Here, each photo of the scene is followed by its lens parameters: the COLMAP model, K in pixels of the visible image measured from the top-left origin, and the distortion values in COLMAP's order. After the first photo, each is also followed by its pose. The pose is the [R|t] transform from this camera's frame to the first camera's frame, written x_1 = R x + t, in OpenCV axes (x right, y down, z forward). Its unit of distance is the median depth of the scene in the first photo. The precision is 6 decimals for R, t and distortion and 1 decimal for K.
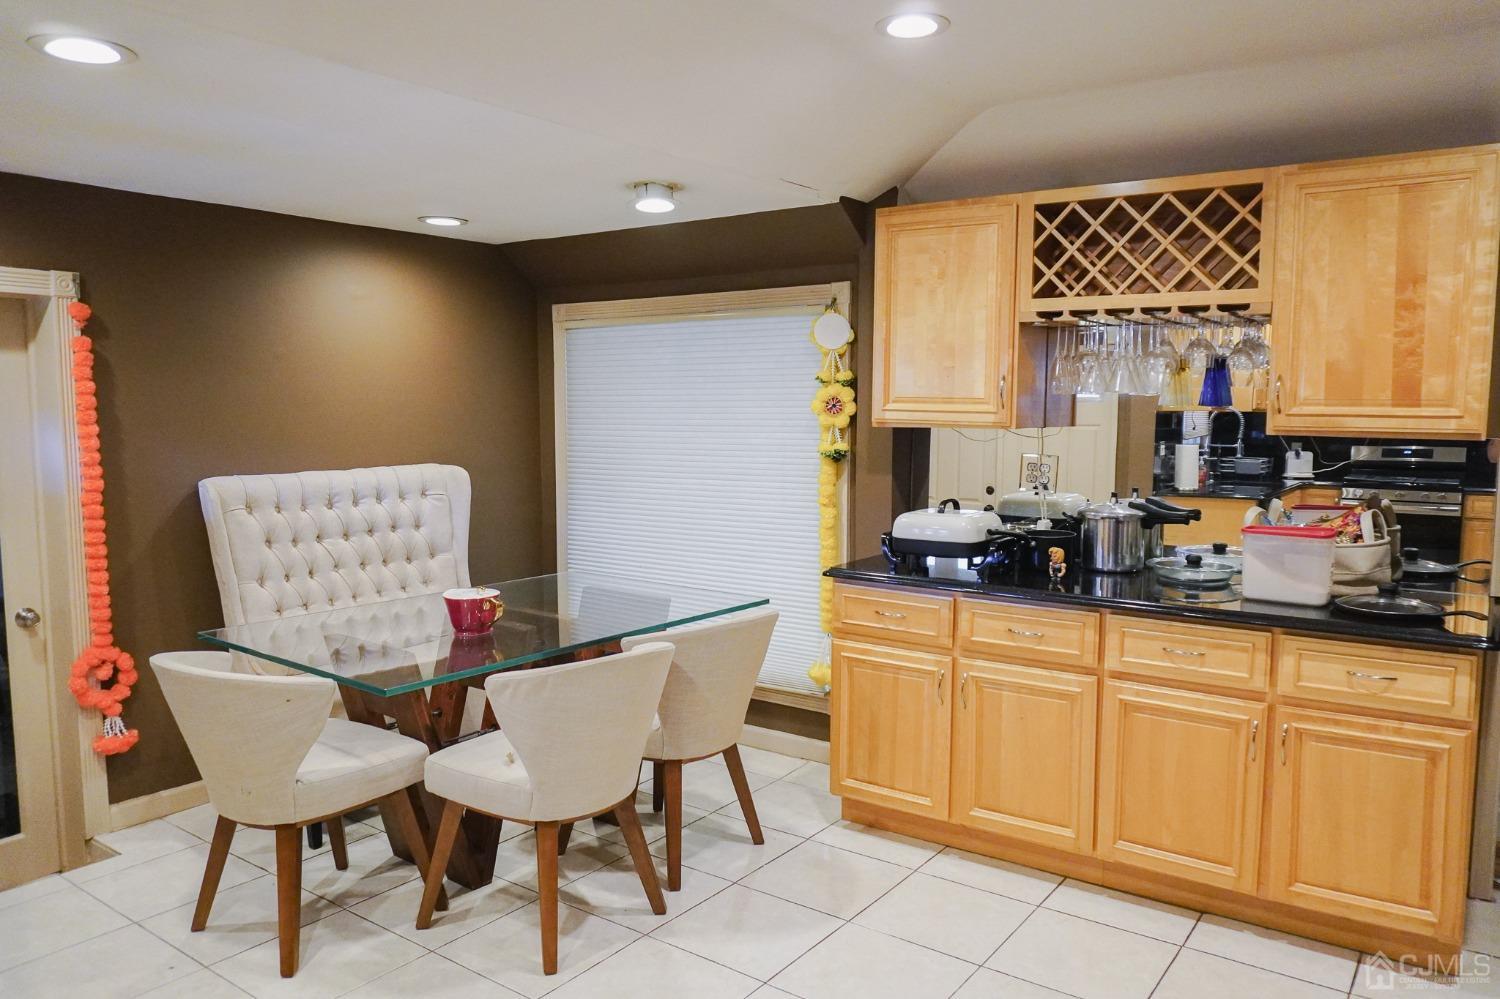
lens RADIAL K [[1068.6, 0, 750.0], [0, 1068.6, 499.5], [0, 0, 1]] dist [-0.024110, 0.000058]
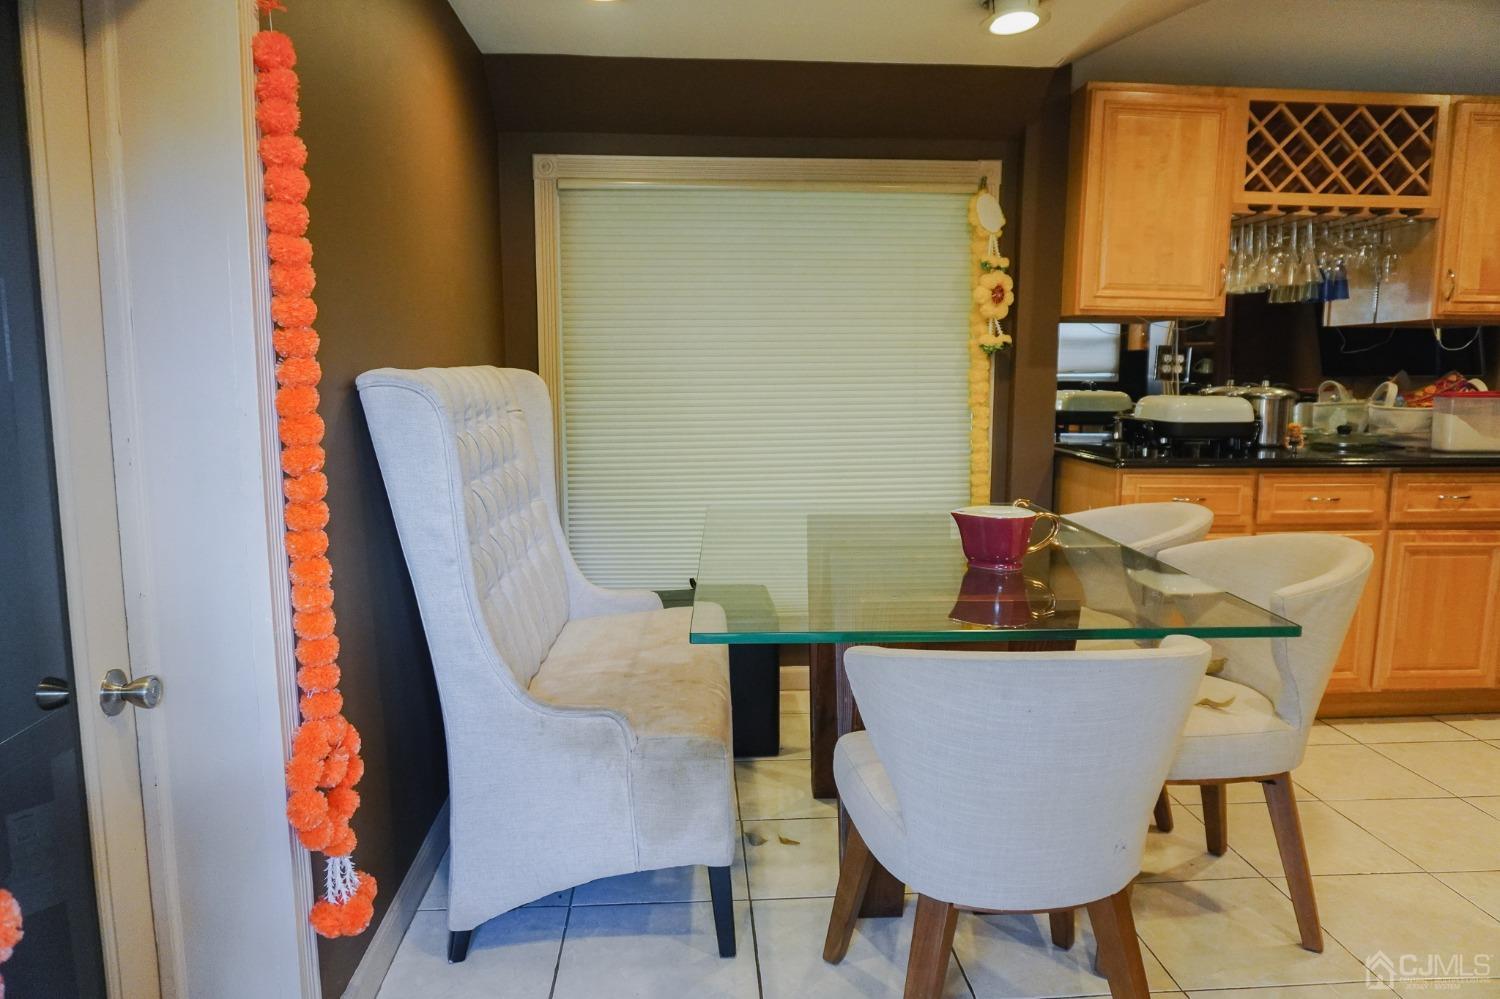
lens RADIAL K [[1028.3, 0, 750.0], [0, 1028.3, 499.5], [0, 0, 1]] dist [-0.019792, 0.001146]
pose [[0.771801, -0.085240, 0.630125, -0.736463], [0.056687, 0.996252, 0.065335, 0.020703], [-0.633333, -0.014706, 0.773740, 0.495009]]
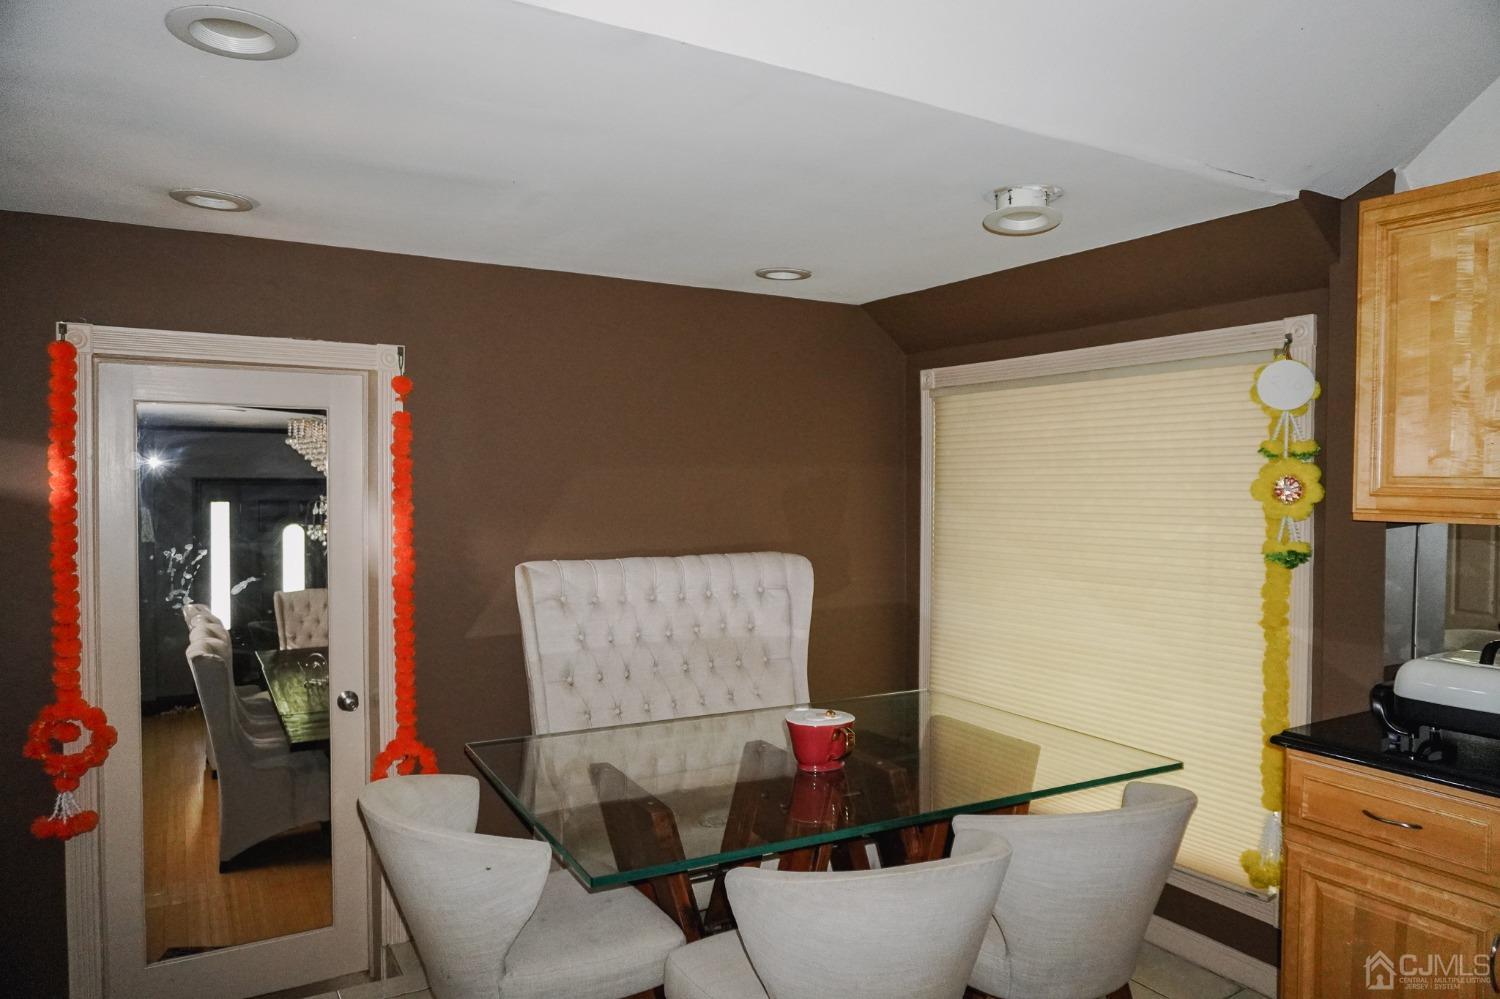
lens RADIAL K [[1028.9, 0, 750.0], [0, 1028.9, 499.5], [0, 0, 1]] dist [-0.077926, 0.127526]
pose [[0.918882, 0.007802, -0.394455, 0.018774], [-0.040551, 0.996377, -0.074757, -0.018044], [0.392442, 0.084689, 0.915869, 0.273749]]
